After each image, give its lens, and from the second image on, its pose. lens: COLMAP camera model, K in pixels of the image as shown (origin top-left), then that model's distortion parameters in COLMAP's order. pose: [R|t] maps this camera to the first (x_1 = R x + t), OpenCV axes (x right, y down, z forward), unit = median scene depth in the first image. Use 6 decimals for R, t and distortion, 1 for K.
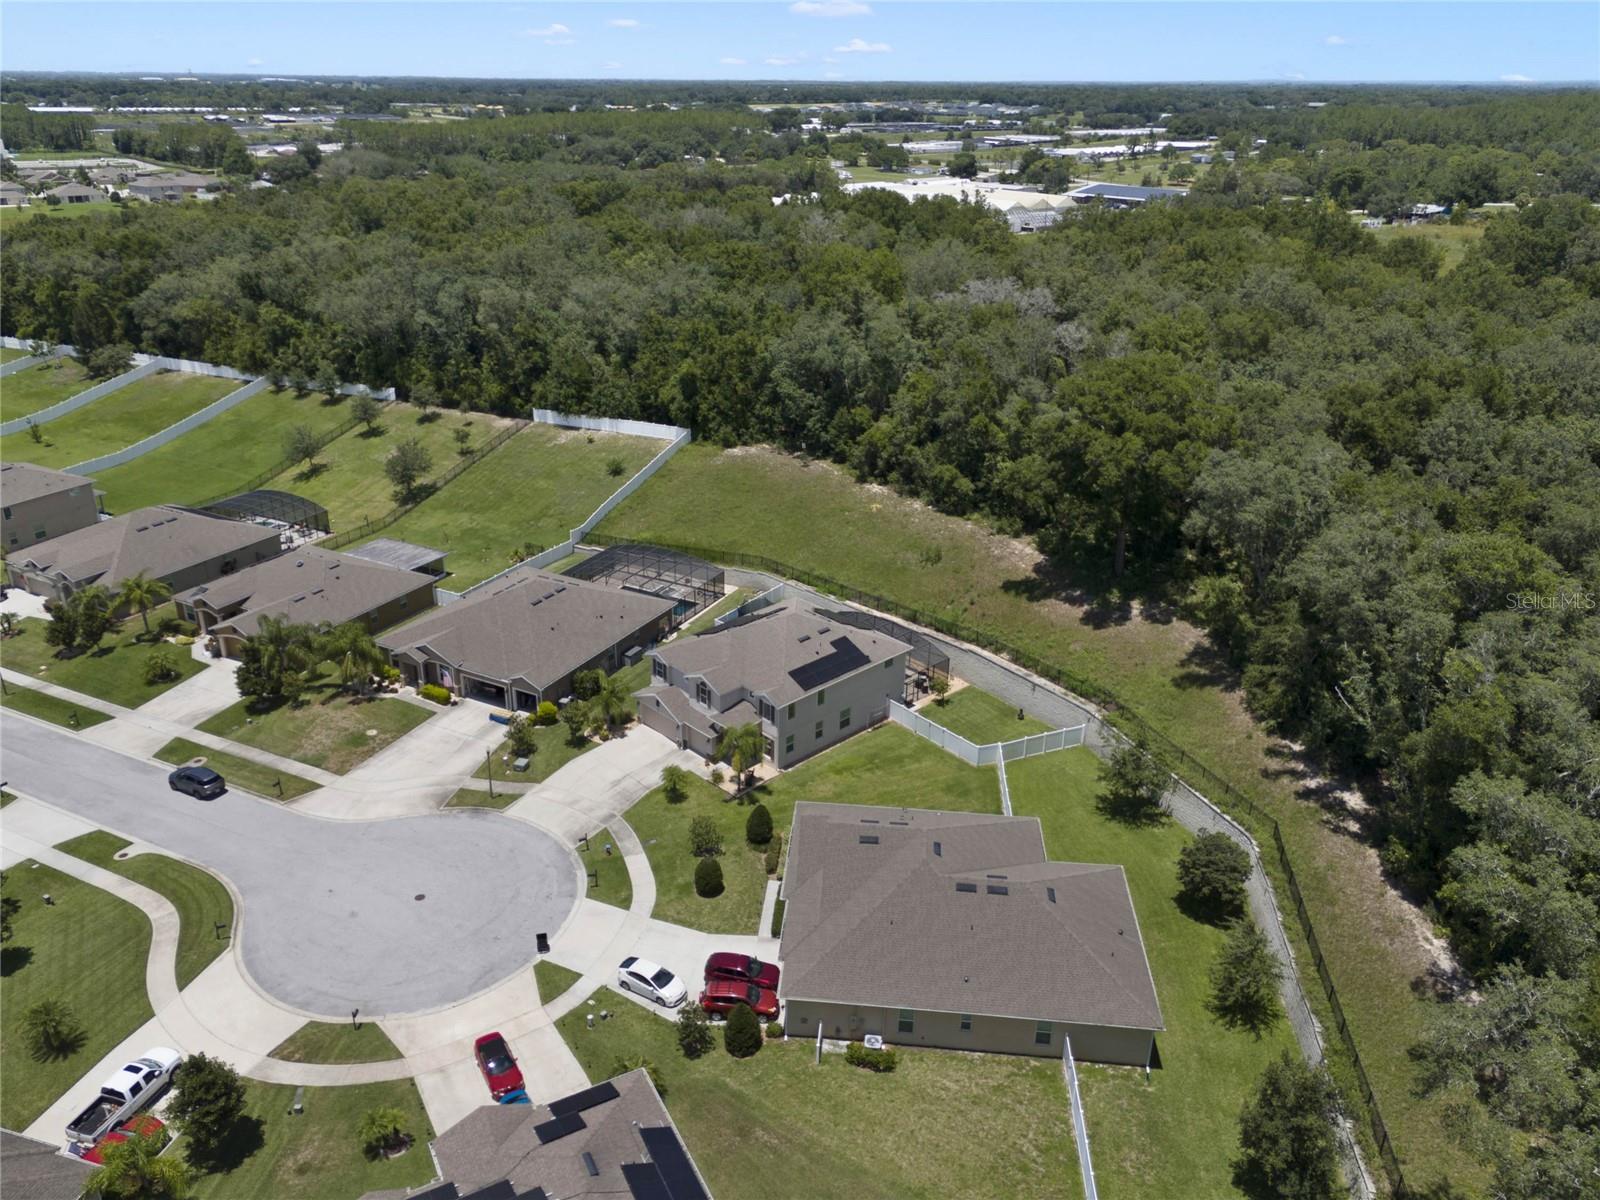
lens RADIAL K [[1164.5, 0, 791.4], [0, 1164.5, 603.5], [0, 0, 1]] dist [0.061471, -0.070152]
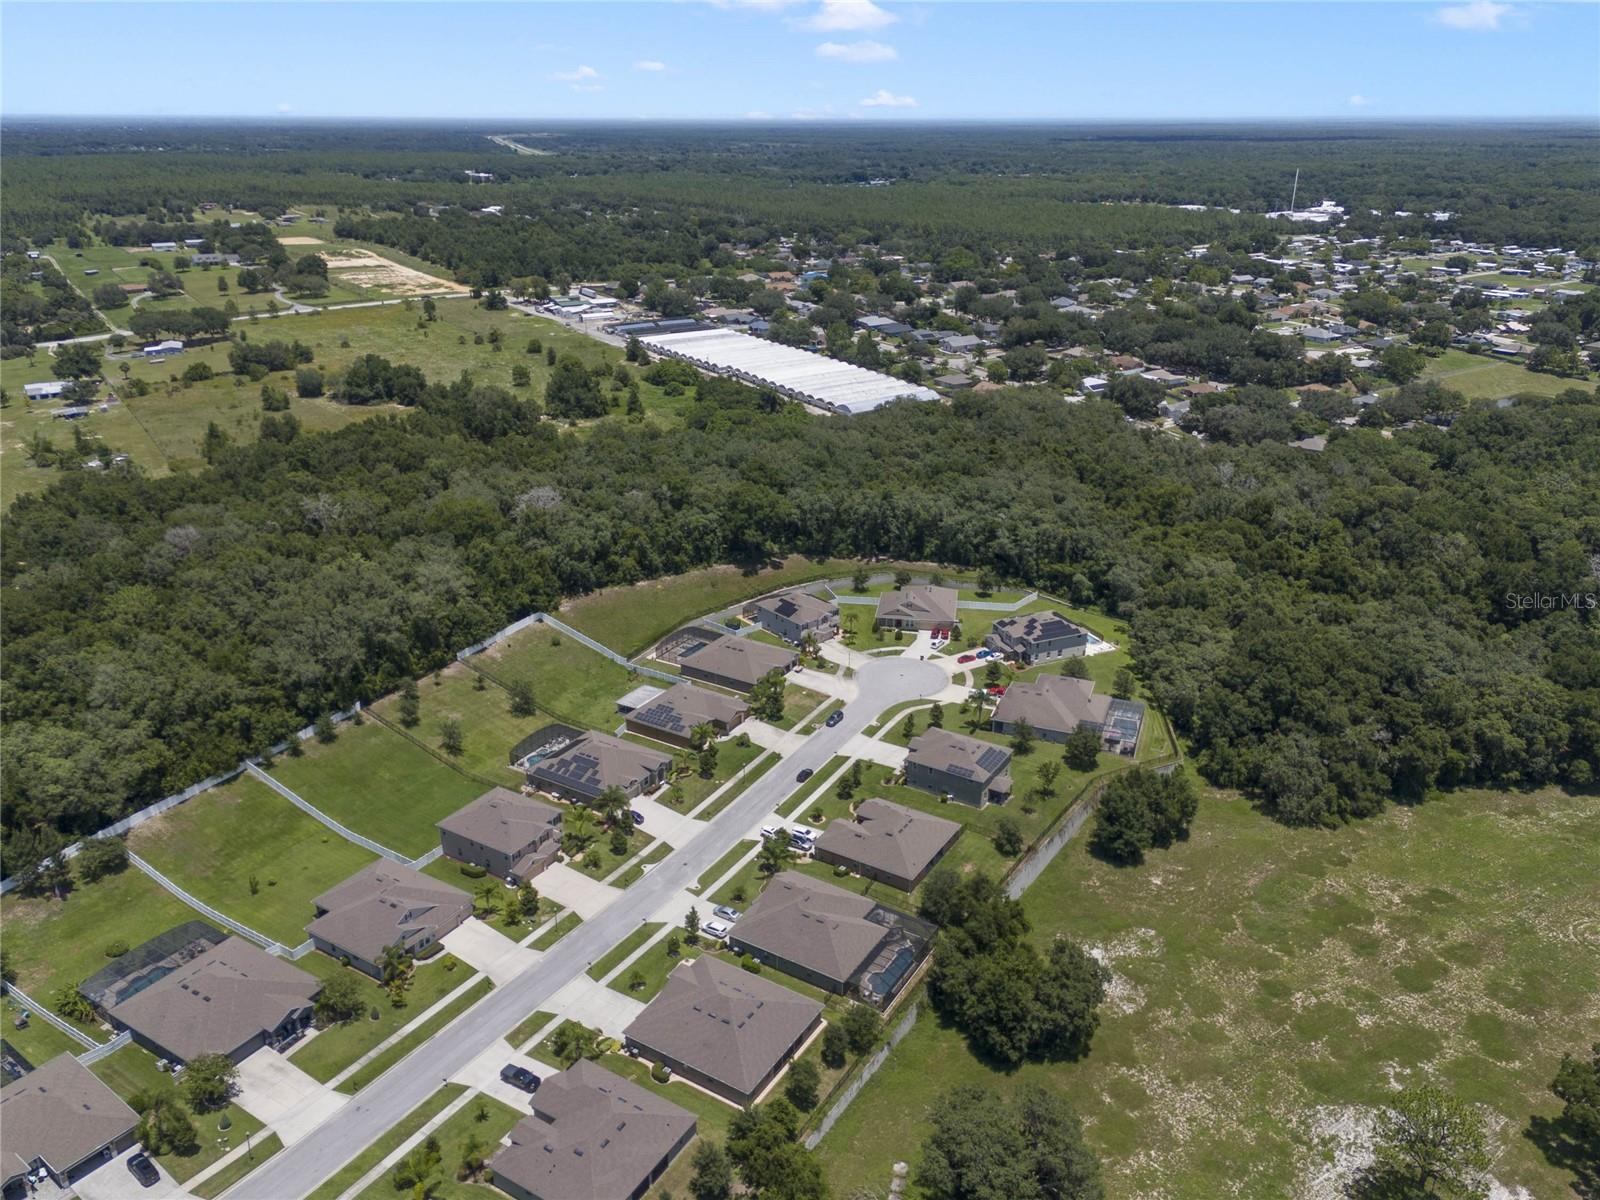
lens RADIAL K [[1142.3, 0, 808.2], [0, 1142.3, 600.7], [0, 0, 1]] dist [0.053069, -0.001442]
pose [[0.062326, -0.386783, 0.920062, -2.315508], [0.405780, 0.852044, 0.330701, -0.799475], [-0.911843, 0.352731, 0.210054, 0.335574]]
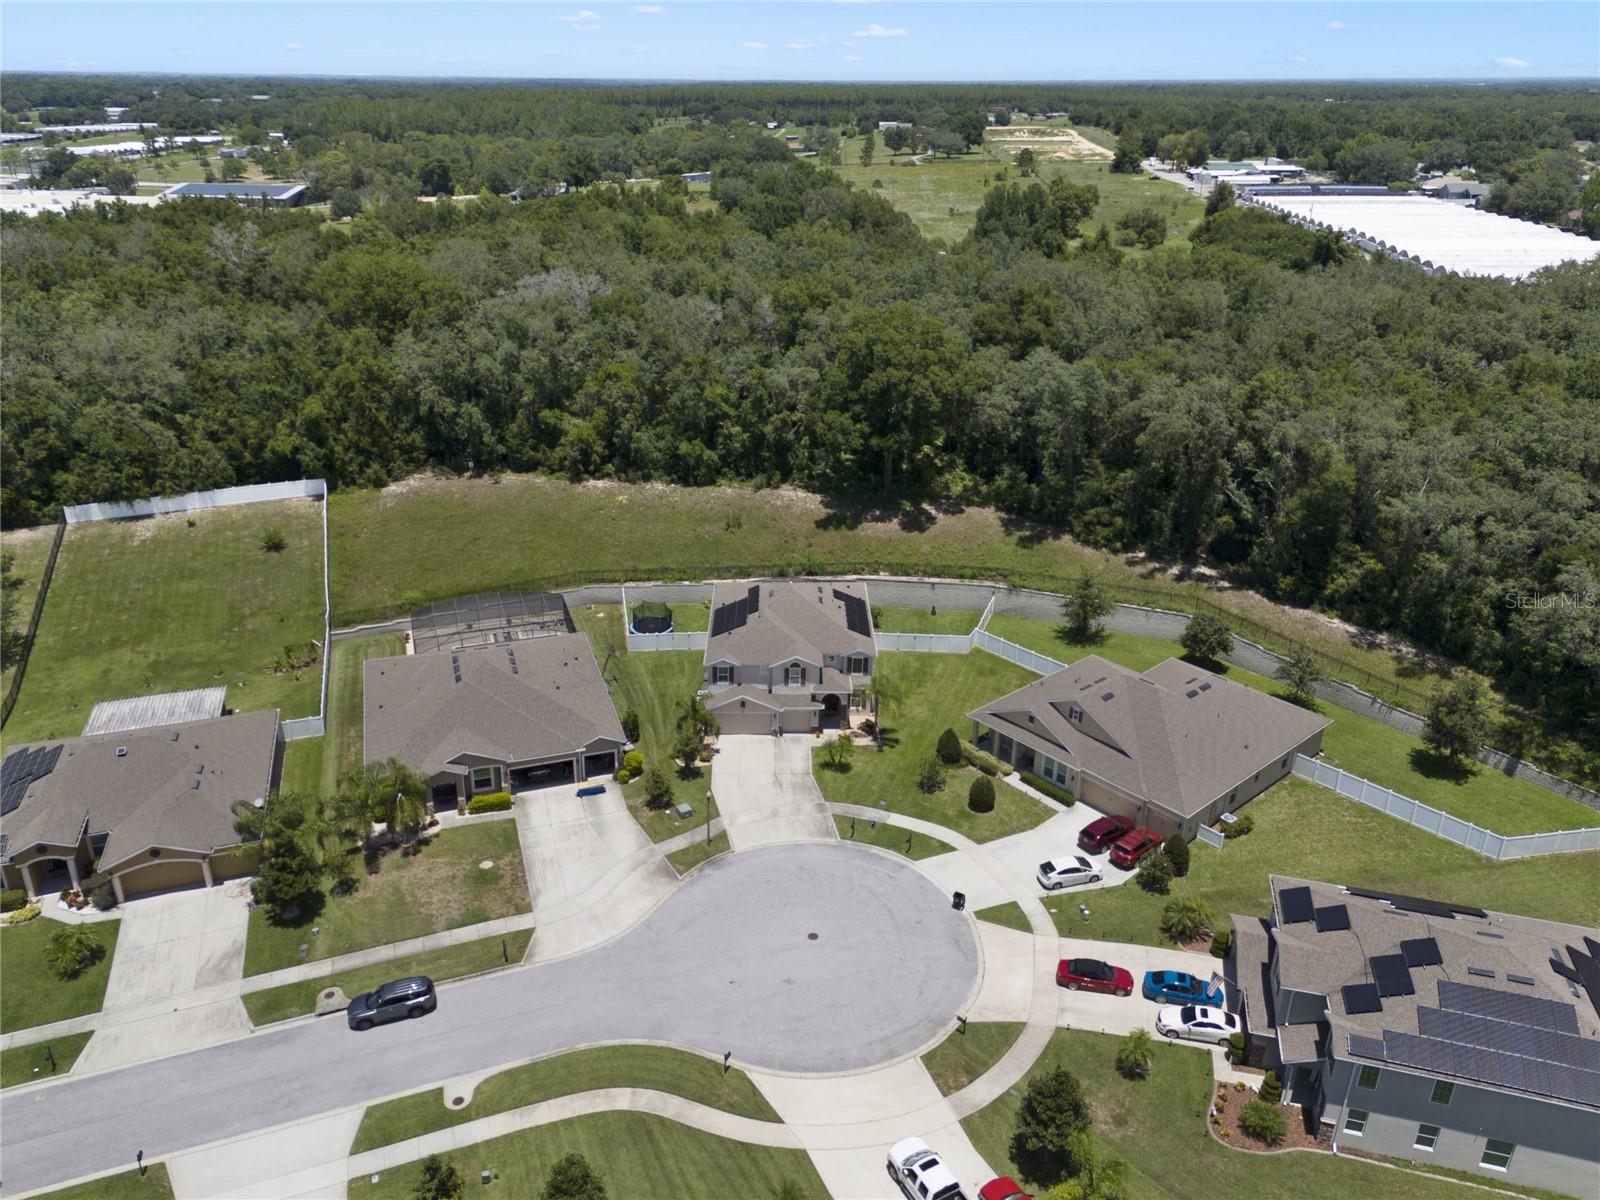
lens RADIAL K [[1164.5, 0, 791.4], [0, 1164.5, 603.5], [0, 0, 1]] dist [0.061471, -0.070152]
pose [[0.688311, -0.300944, 0.660046, -0.617679], [0.296754, 0.947083, 0.122355, -0.090924], [-0.661941, 0.111653, 0.741194, 0.192498]]
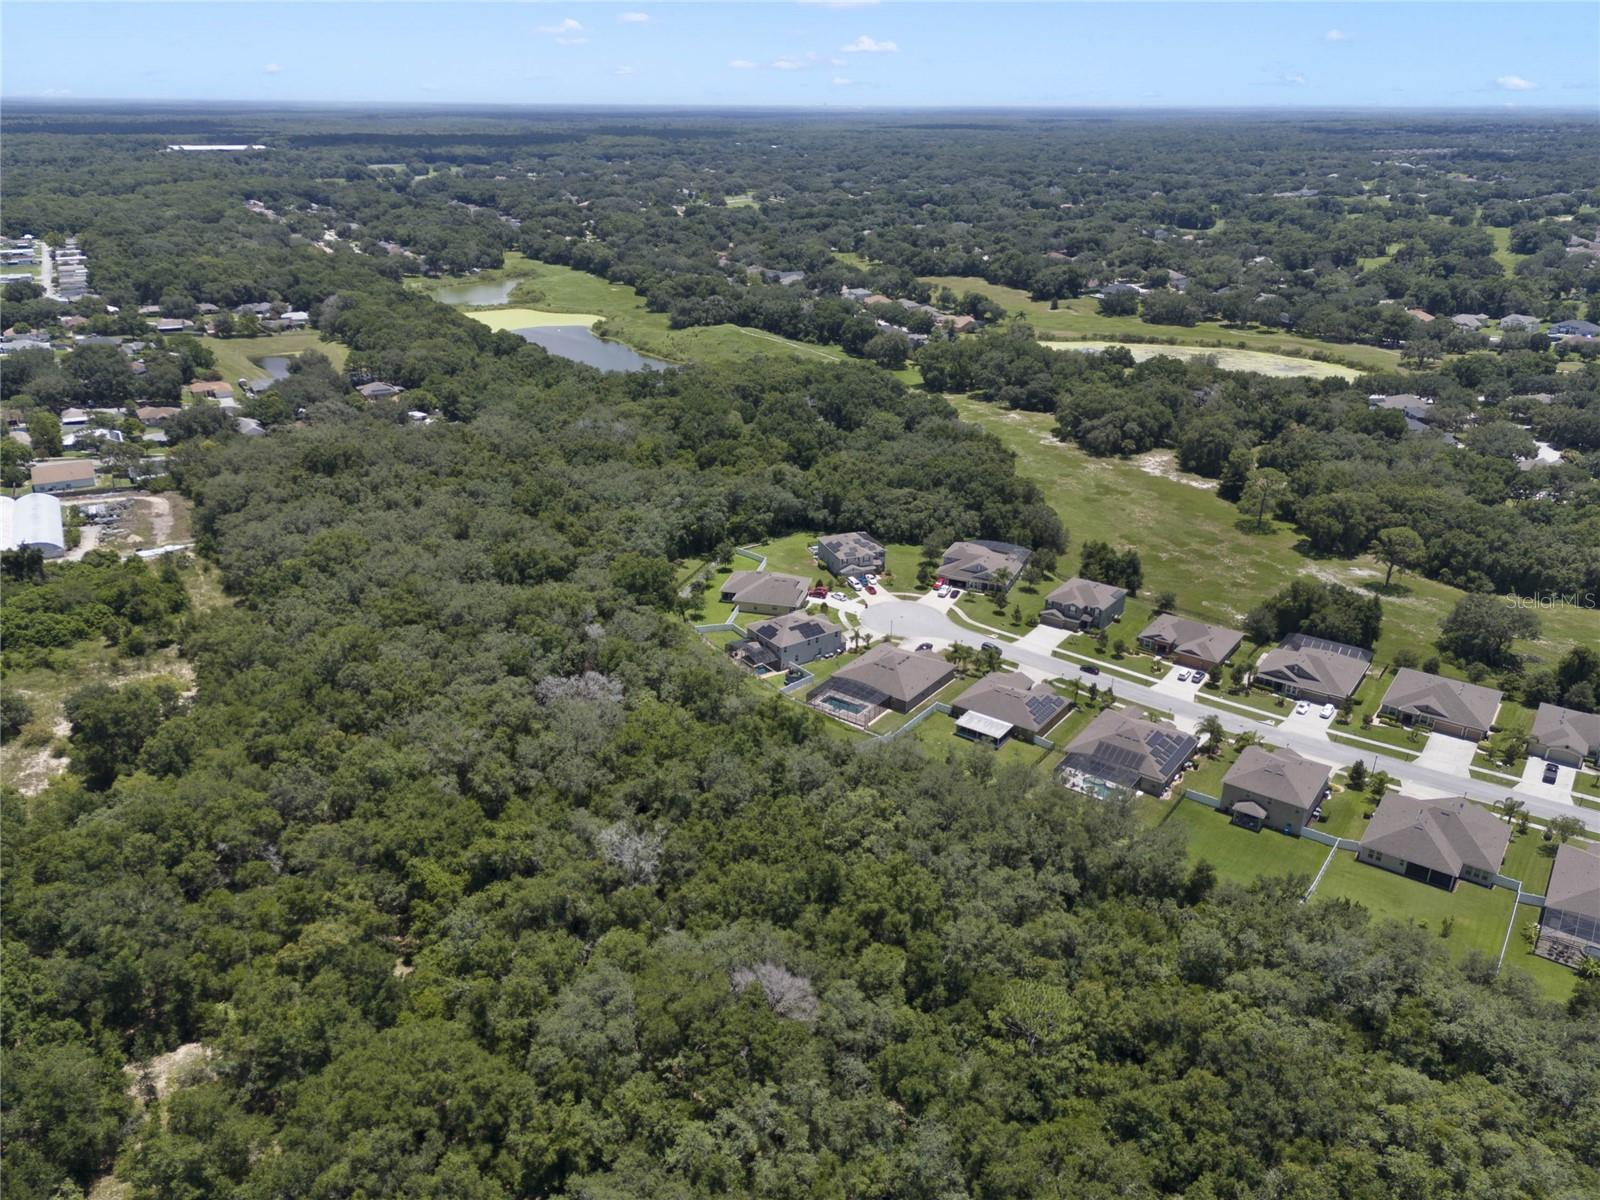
lens RADIAL K [[1112.3, 0, 728.3], [0, 1112.3, 598.5], [0, 0, 1]] dist [0.034762, -0.060929]
pose [[-0.980032, -0.075621, 0.183898, -0.295805], [0.083299, 0.683649, 0.725041, -1.677176], [-0.180551, 0.725882, -0.663699, 2.384439]]
